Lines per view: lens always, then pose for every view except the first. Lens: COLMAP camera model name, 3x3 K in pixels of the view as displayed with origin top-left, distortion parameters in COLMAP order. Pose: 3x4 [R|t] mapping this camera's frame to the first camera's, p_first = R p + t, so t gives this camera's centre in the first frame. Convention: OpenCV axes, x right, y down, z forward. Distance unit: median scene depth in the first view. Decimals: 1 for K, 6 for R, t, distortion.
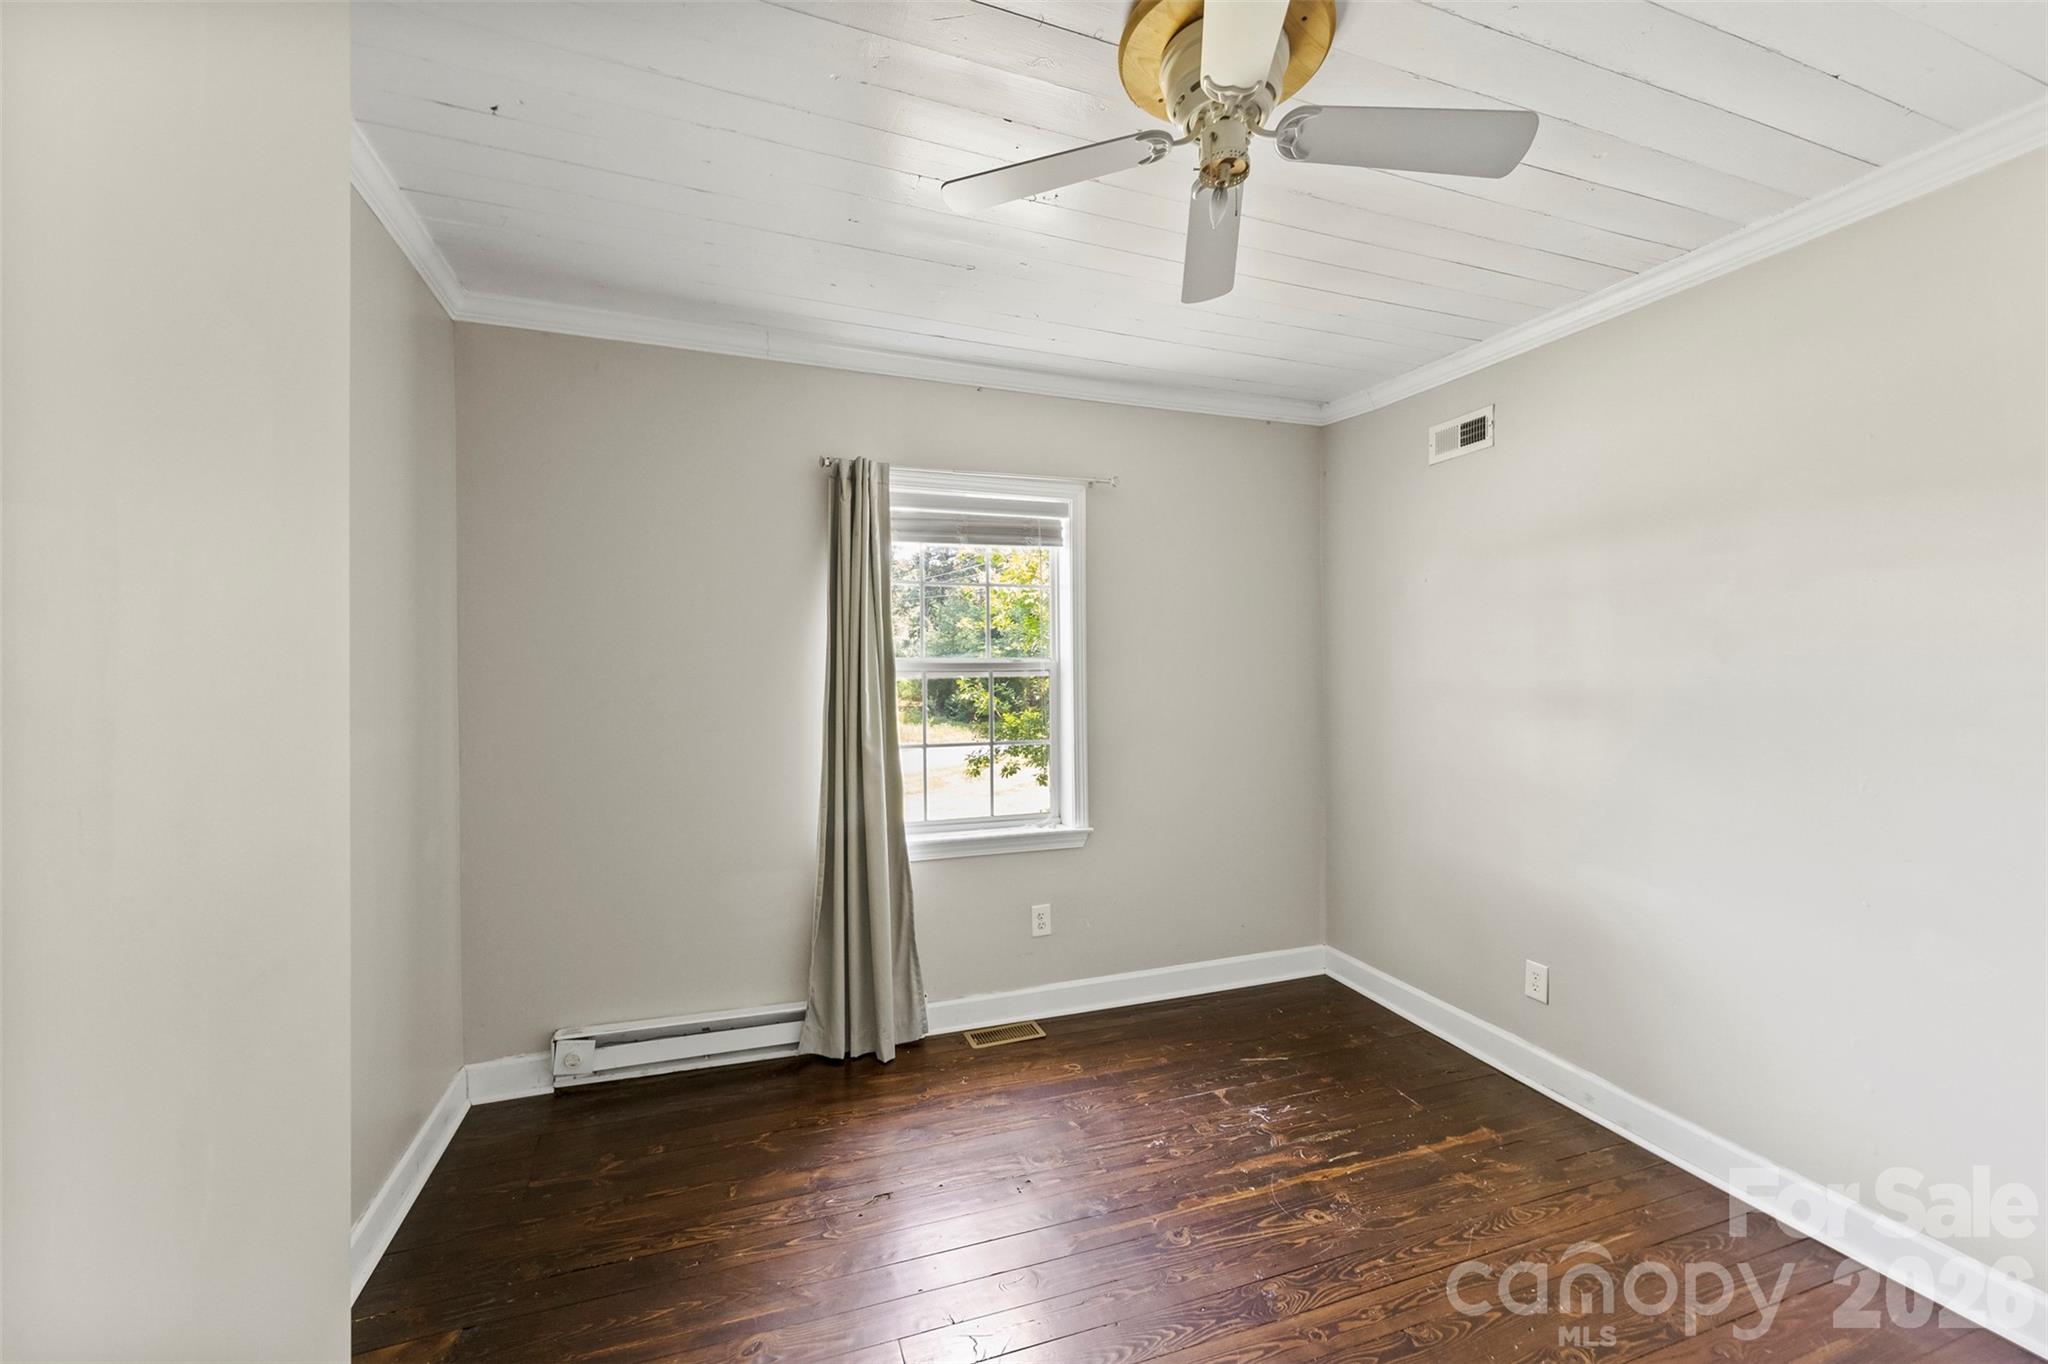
lens RADIAL K [[840.9, 0, 1032.3], [0, 840.9, 677.7], [0, 0, 1]] dist [-0.000663, -0.000654]
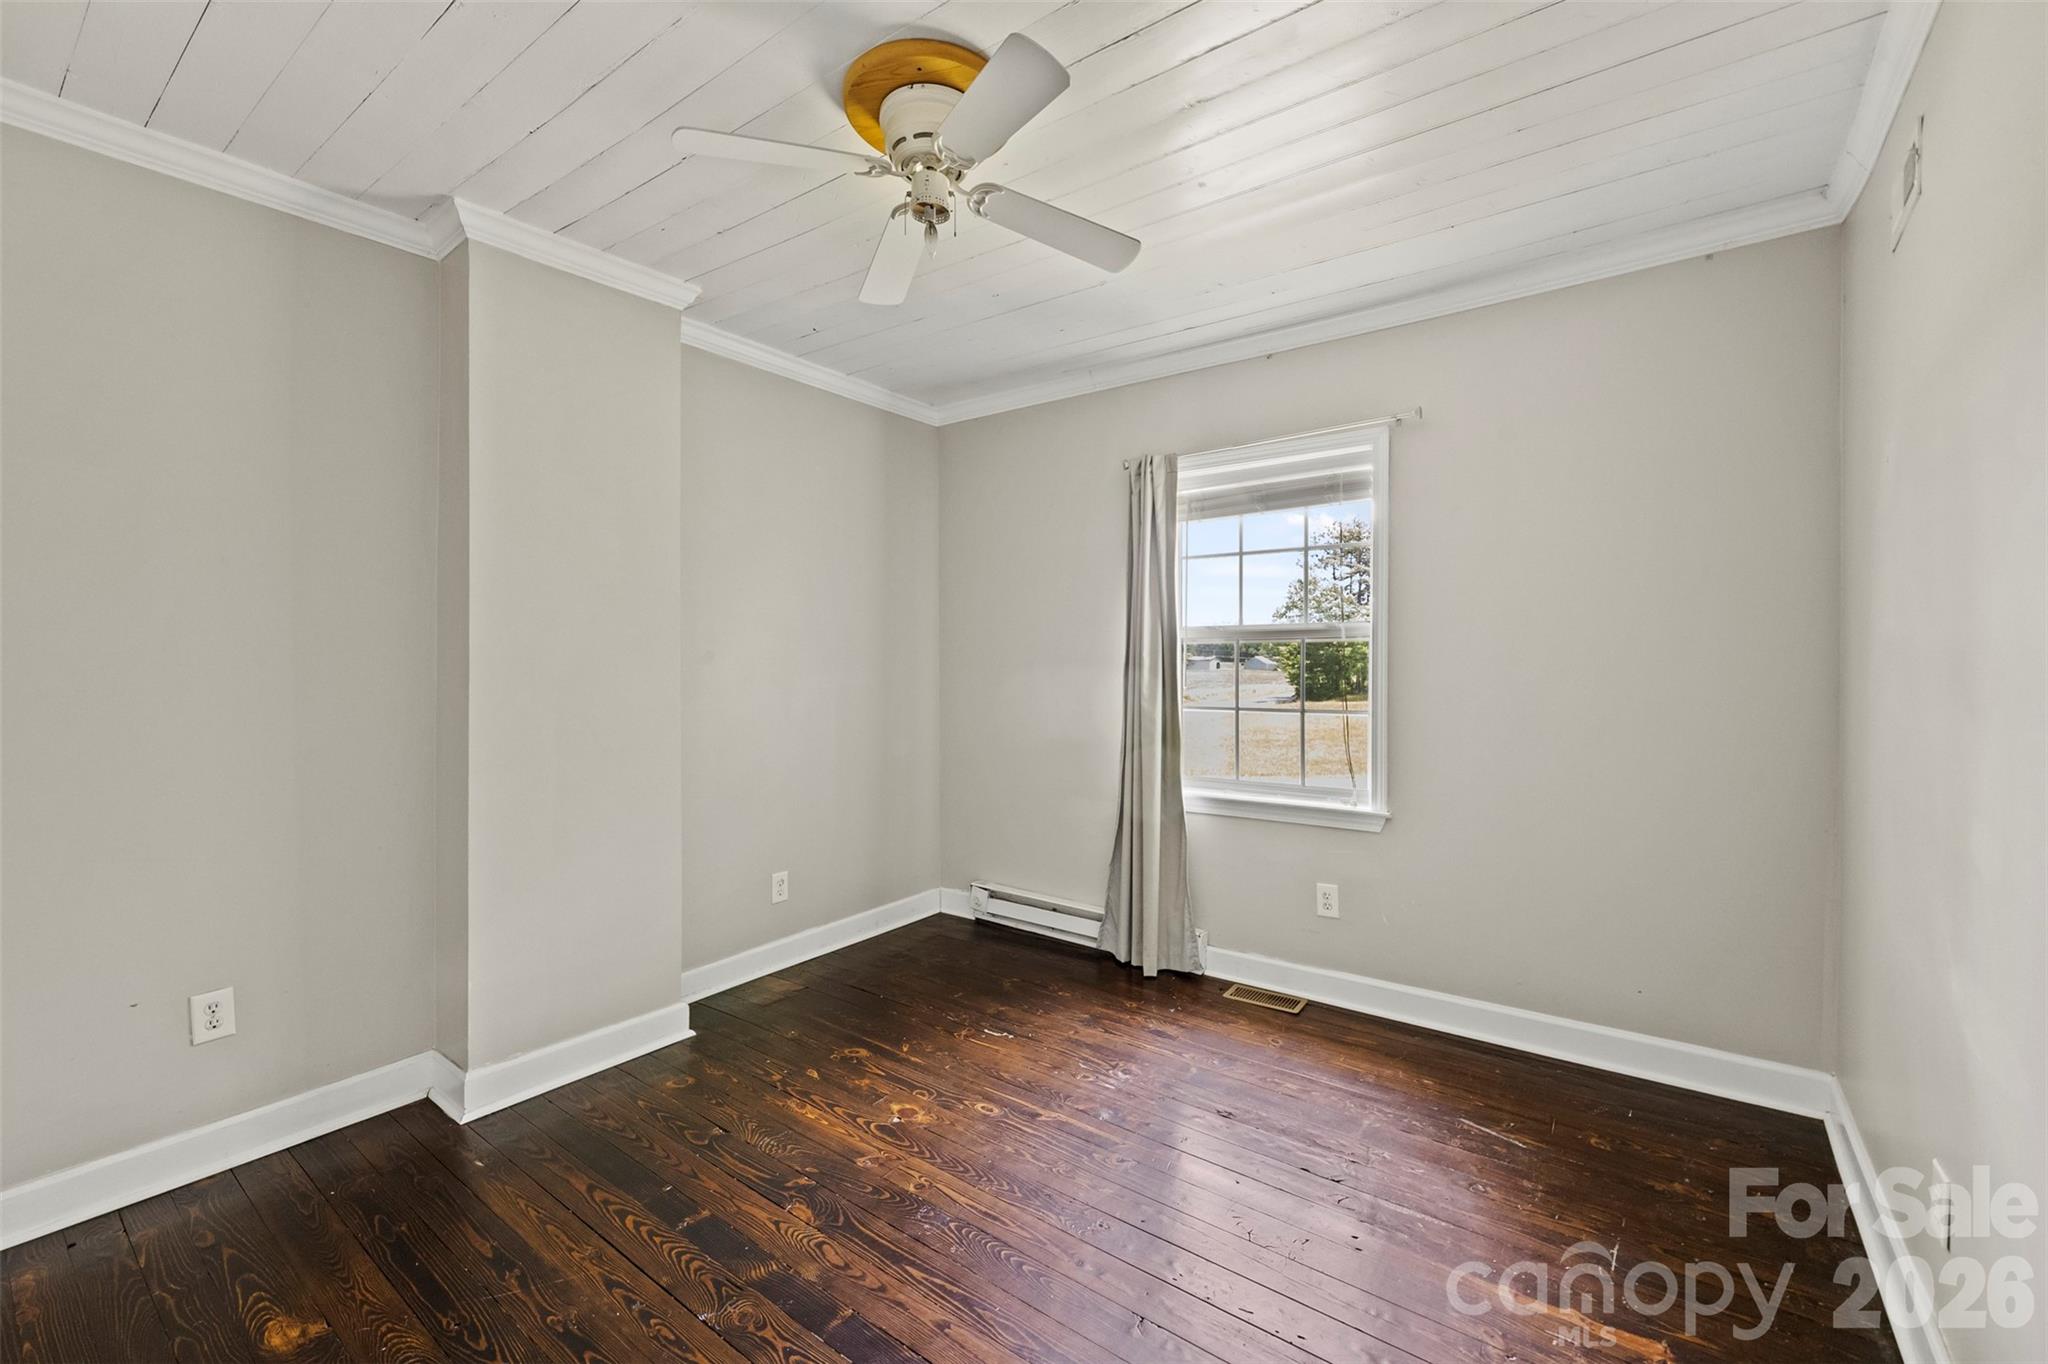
lens RADIAL K [[840.9, 0, 1032.3], [0, 840.9, 675.2], [0, 0, 1]] dist [-0.000663, -0.000654]
pose [[0.549213, 0.014374, -0.835559, 0.659237], [-0.000545, 0.999858, 0.016843, 0.021666], [0.835682, -0.008795, 0.549143, 0.222330]]
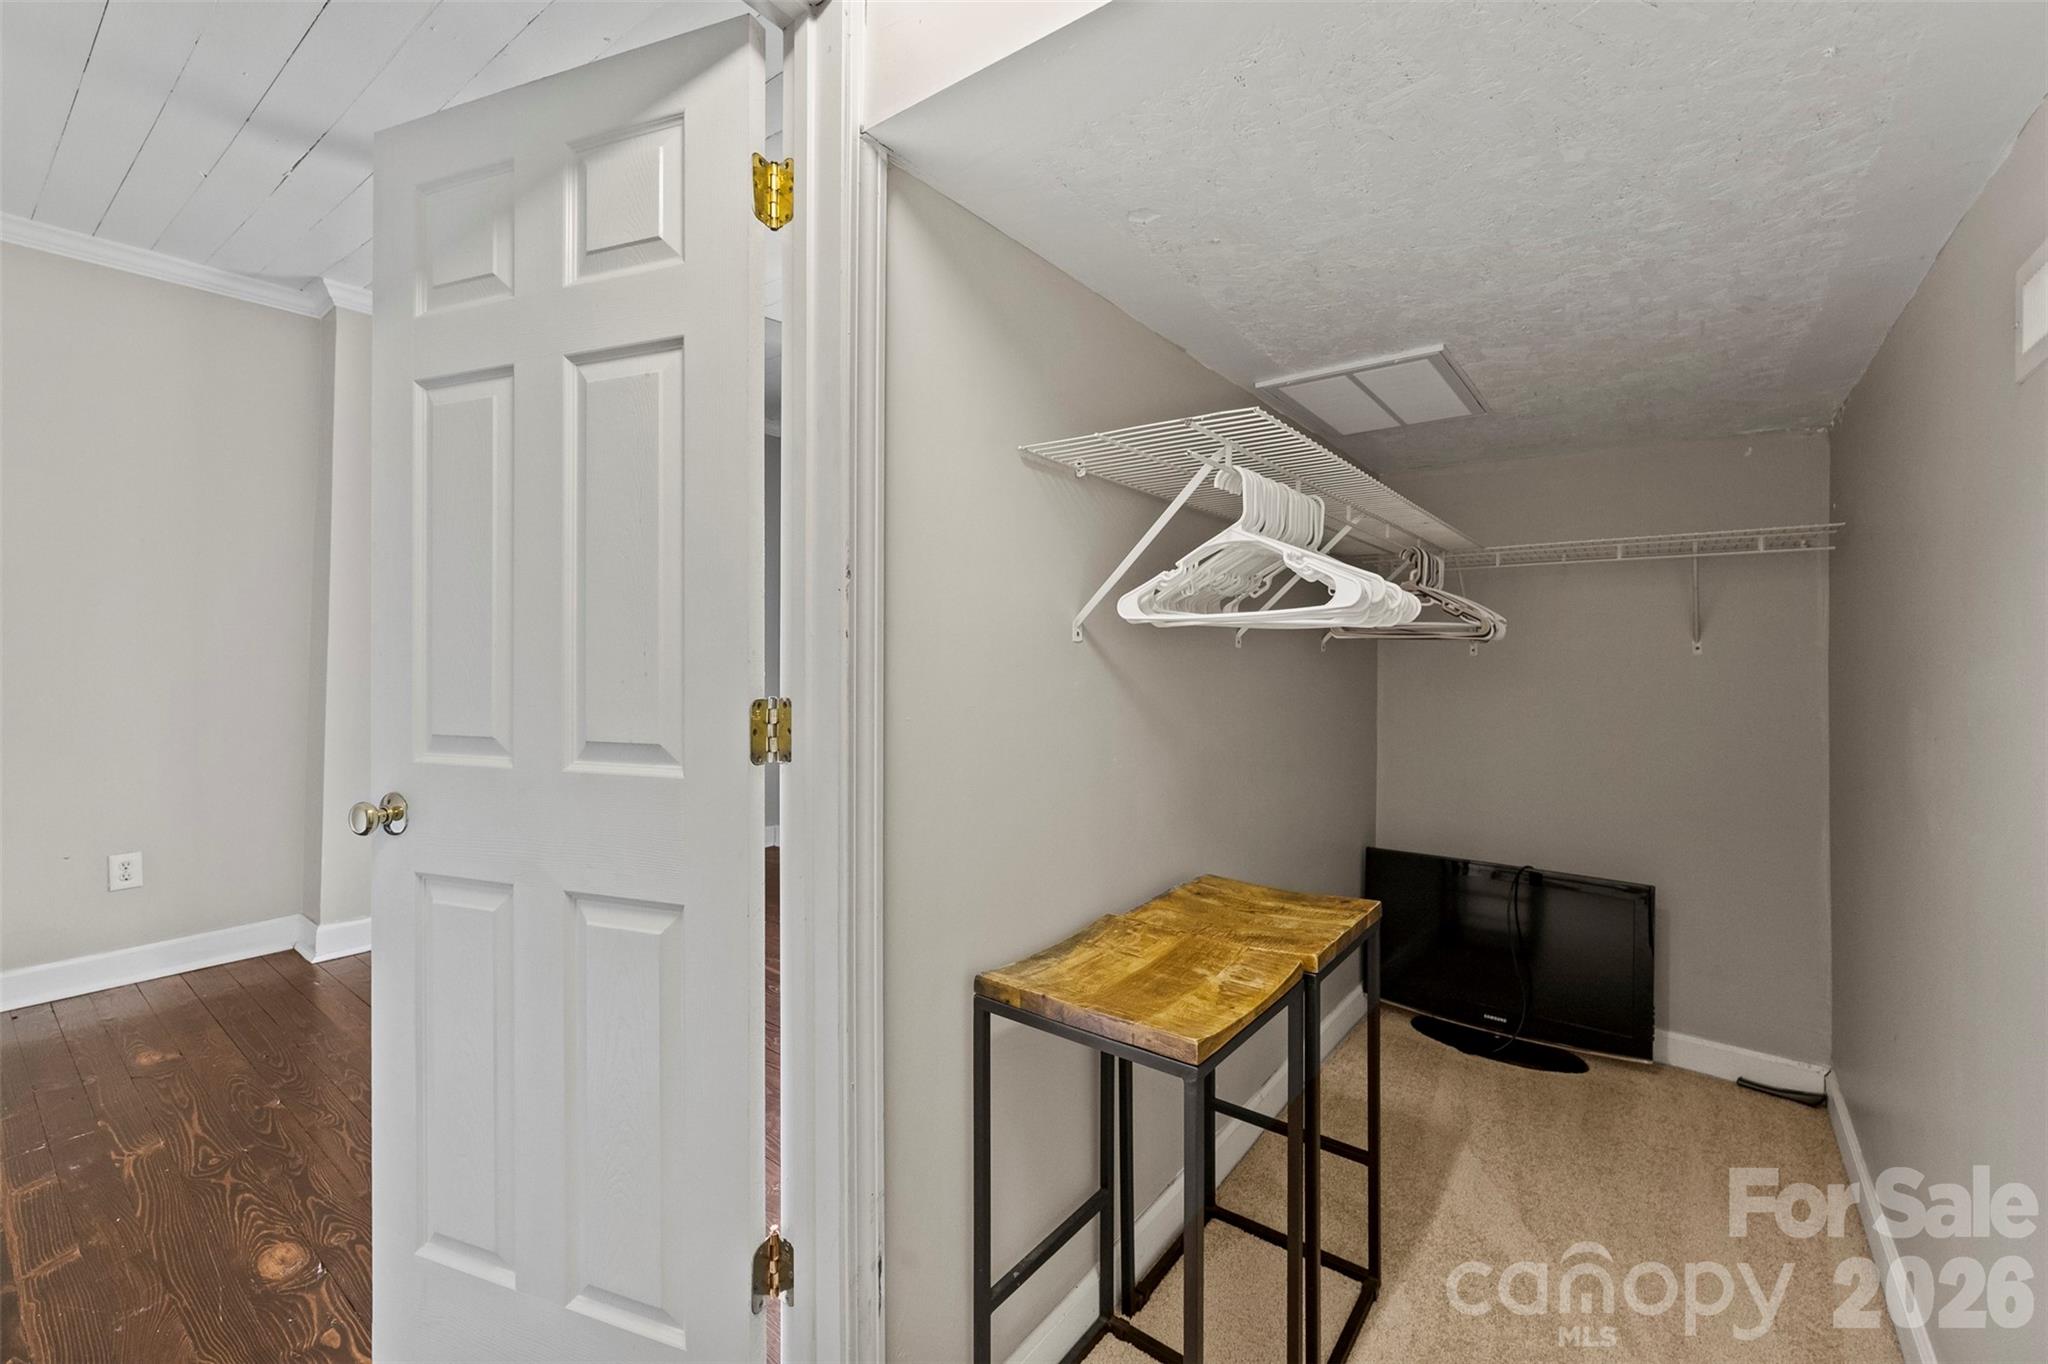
lens RADIAL K [[840.9, 0, 1017.8], [0, 840.9, 645.9], [0, 0, 1]] dist [-0.000663, -0.000654]
pose [[0.541572, -0.000633, -0.840654, 1.153610], [-0.004952, 0.999980, -0.003943, 0.062994], [0.840640, 0.006298, 0.541558, 0.400876]]
